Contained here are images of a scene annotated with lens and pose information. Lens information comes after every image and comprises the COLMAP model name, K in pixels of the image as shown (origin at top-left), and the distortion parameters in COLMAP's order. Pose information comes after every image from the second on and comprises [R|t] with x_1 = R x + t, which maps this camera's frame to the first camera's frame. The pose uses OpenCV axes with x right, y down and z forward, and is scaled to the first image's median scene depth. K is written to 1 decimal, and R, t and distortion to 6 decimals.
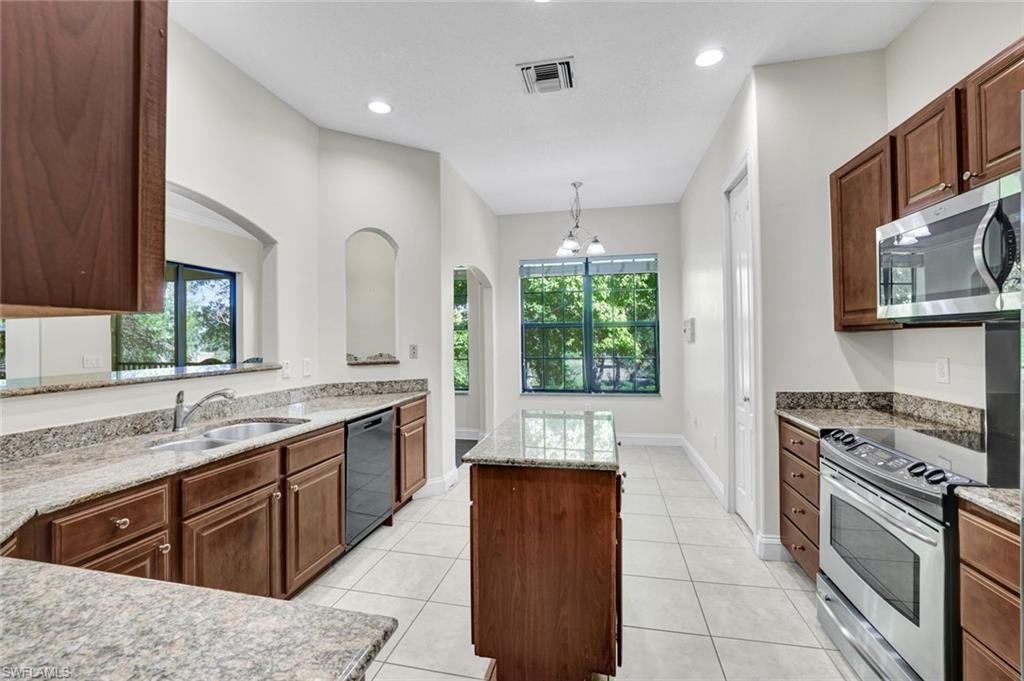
lens RADIAL K [[443.6, 0, 503.9], [0, 443.6, 329.1], [0, 0, 1]] dist [-0.046573, 0.013454]
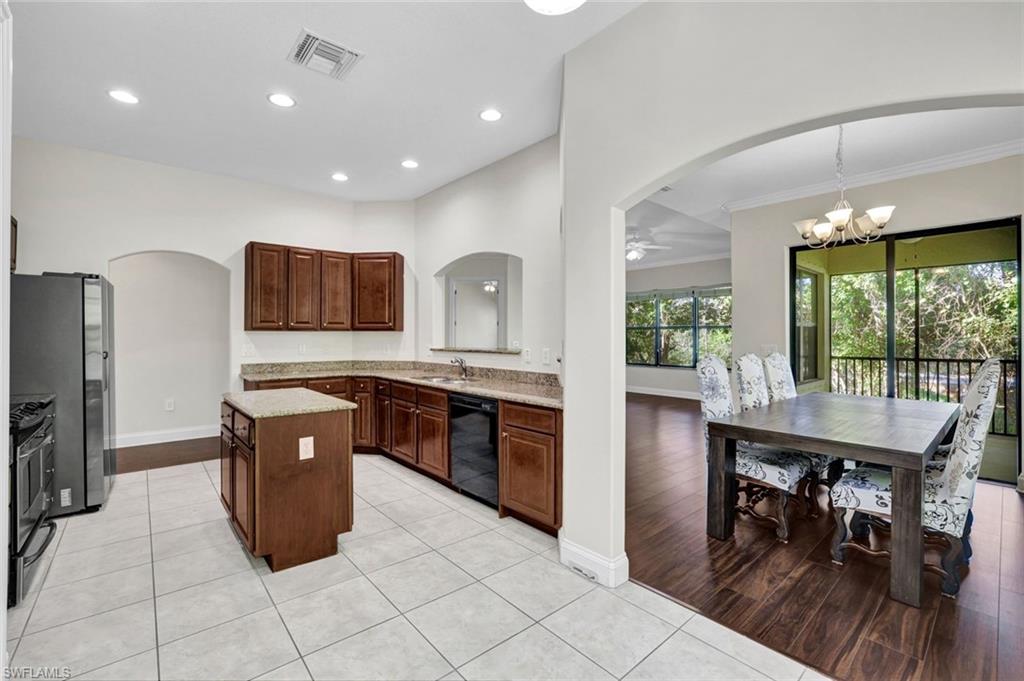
lens RADIAL K [[437.2, 0, 508.6], [0, 437.2, 338.2], [0, 0, 1]] dist [-0.022387, 0.000527]
pose [[-0.593902, 0.012787, -0.804436, 0.536175], [0.018170, 0.999832, 0.002478, 0.034254], [0.804332, -0.013145, -0.594035, 1.623904]]
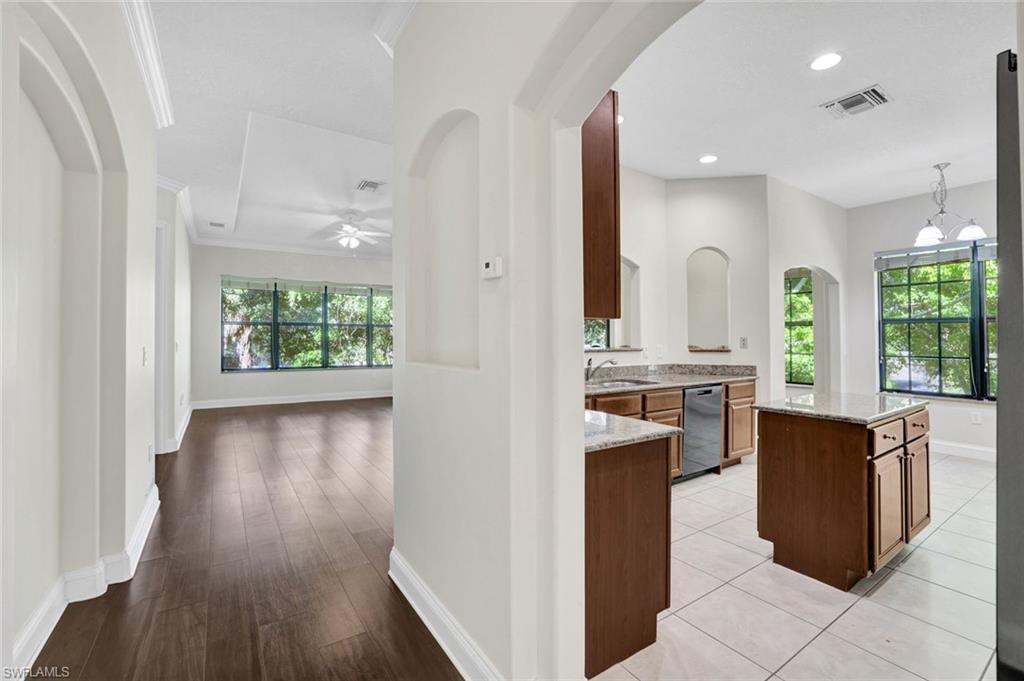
lens RADIAL K [[443.6, 0, 503.9], [0, 443.6, 329.1], [0, 0, 1]] dist [-0.046573, 0.013454]
pose [[0.718033, 0.002758, -0.696003, 0.189101], [0.001321, 0.999985, 0.005326, 0.005899], [0.696008, -0.004744, 0.718019, -0.386299]]
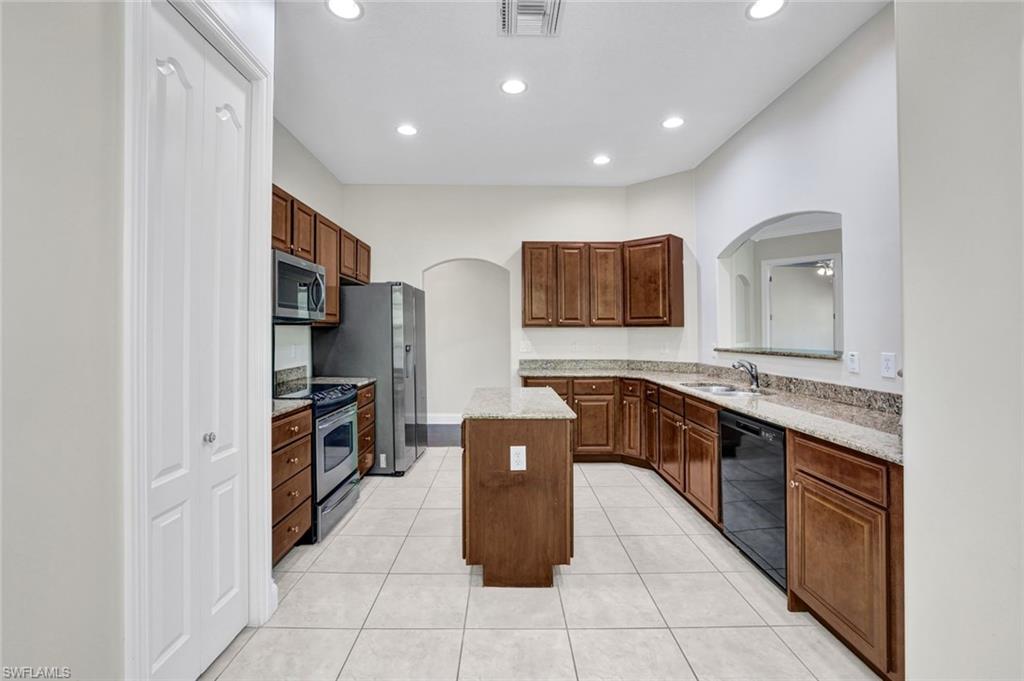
lens RADIAL K [[443.6, 0, 503.9], [0, 443.6, 329.1], [0, 0, 1]] dist [-0.046573, 0.013454]
pose [[-0.972448, 0.006571, -0.233029, 0.308411], [0.012721, 0.999609, -0.024900, 0.039310], [0.232774, -0.027179, -0.972151, 1.547455]]
